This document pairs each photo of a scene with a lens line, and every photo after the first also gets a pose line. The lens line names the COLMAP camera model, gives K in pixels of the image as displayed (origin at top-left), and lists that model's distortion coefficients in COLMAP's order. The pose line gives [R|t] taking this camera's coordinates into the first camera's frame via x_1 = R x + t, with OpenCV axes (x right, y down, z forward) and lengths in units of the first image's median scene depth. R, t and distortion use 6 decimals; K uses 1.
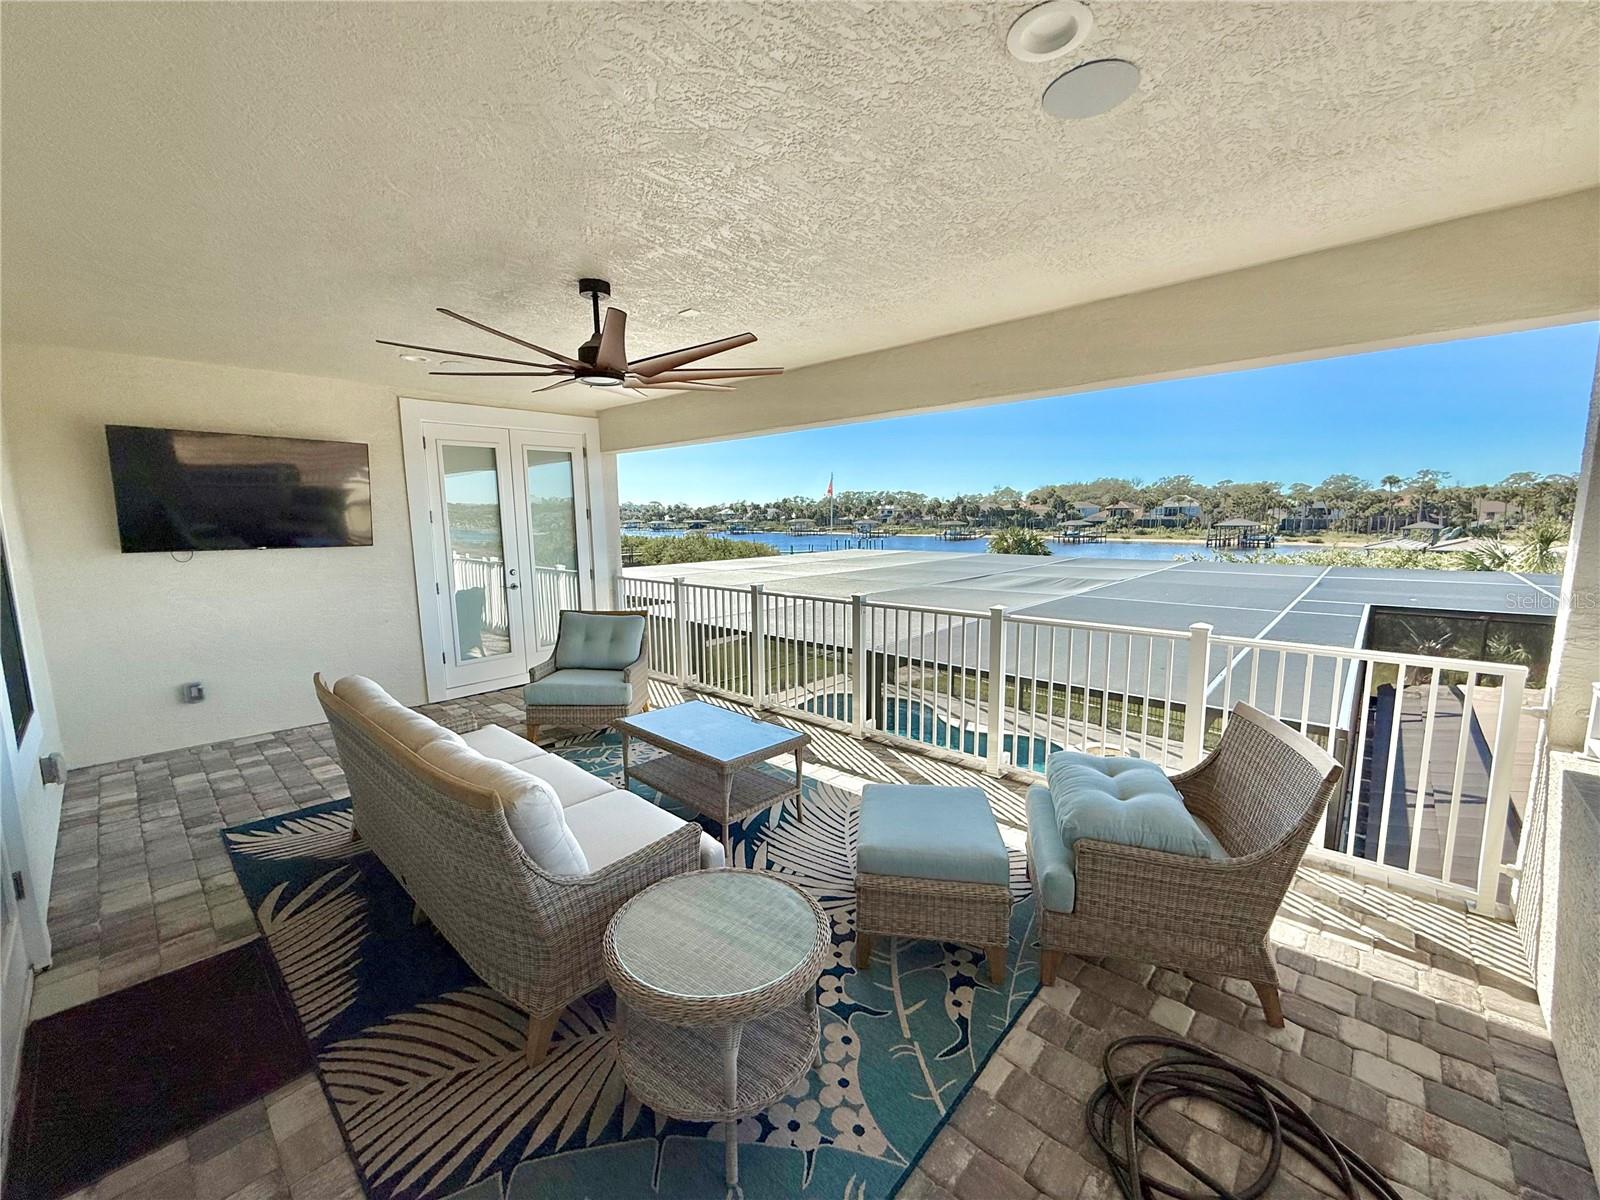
lens RADIAL K [[634.7, 0, 800.0], [0, 634.7, 600.0], [0, 0, 1]] dist [-0.001242, -0.000084]
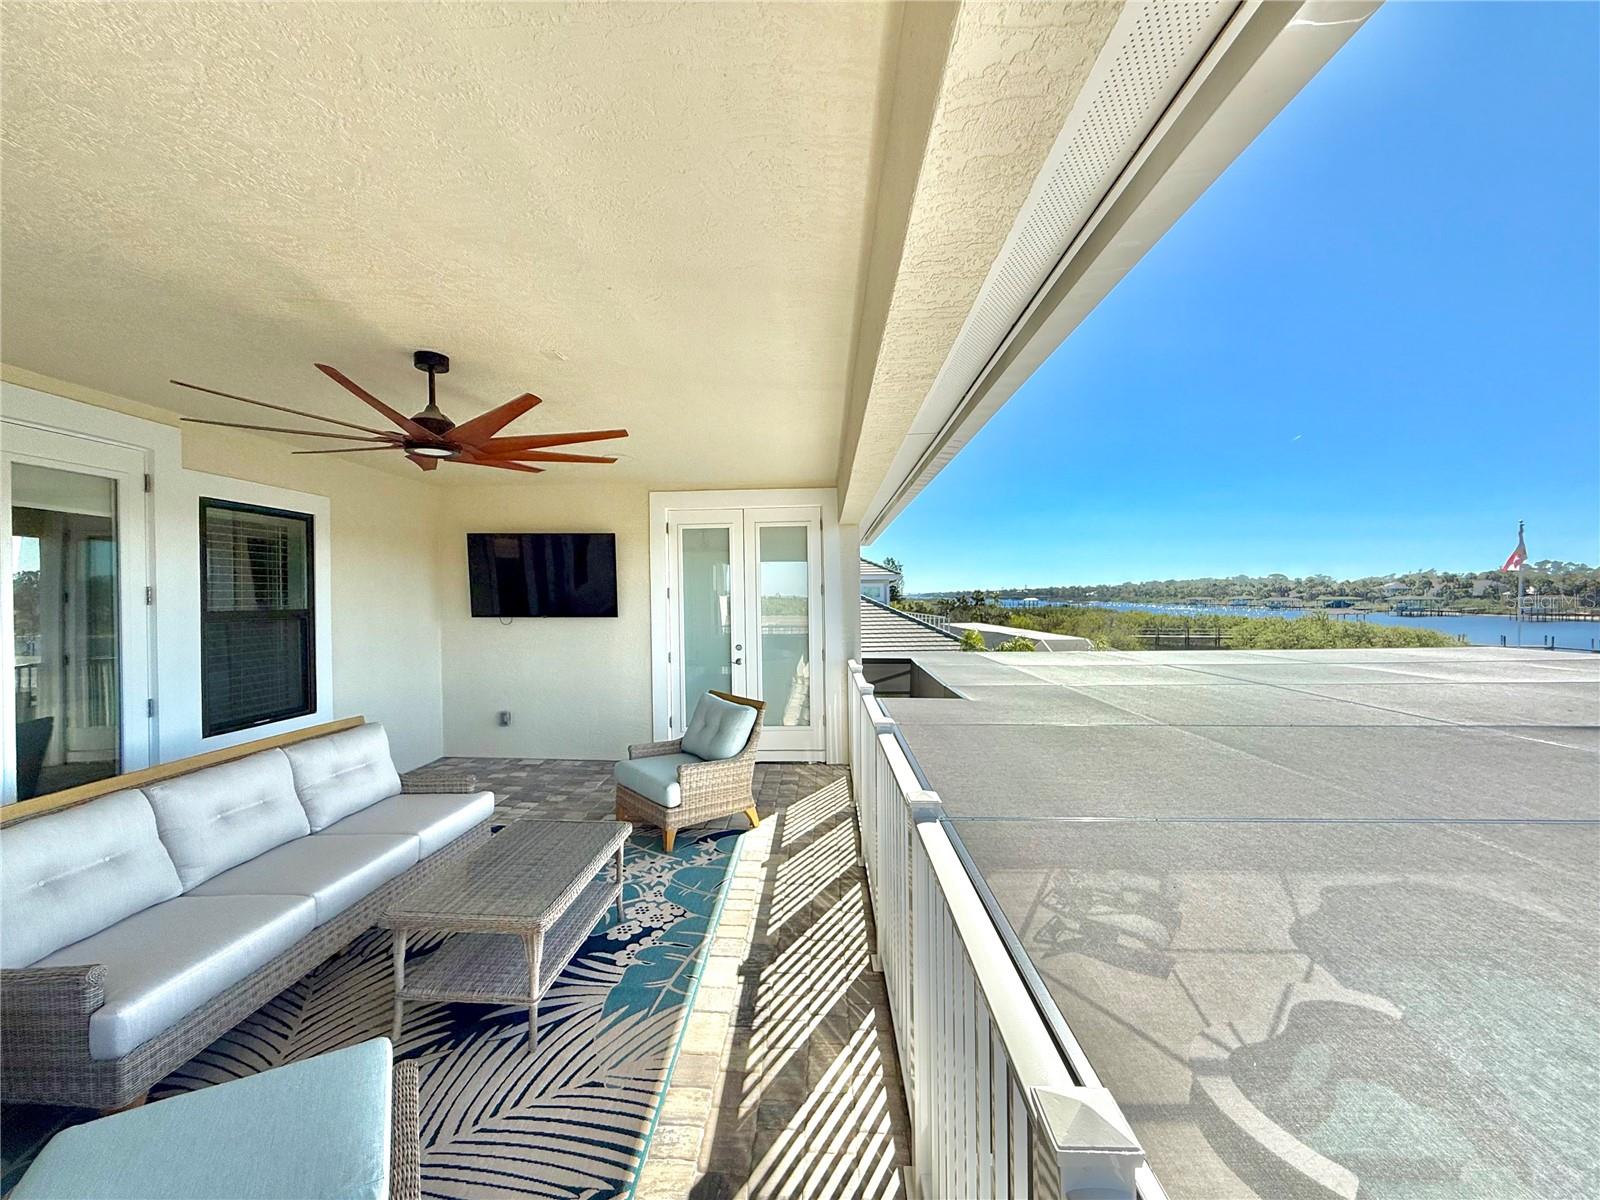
lens RADIAL K [[634.7, 0, 800.0], [0, 634.7, 600.0], [0, 0, 1]] dist [-0.001242, -0.000084]
pose [[0.646512, 0.008546, -0.762856, 0.533805], [-0.098809, 0.992453, -0.072622, -0.076276], [0.756478, 0.122328, 0.642477, 0.569478]]
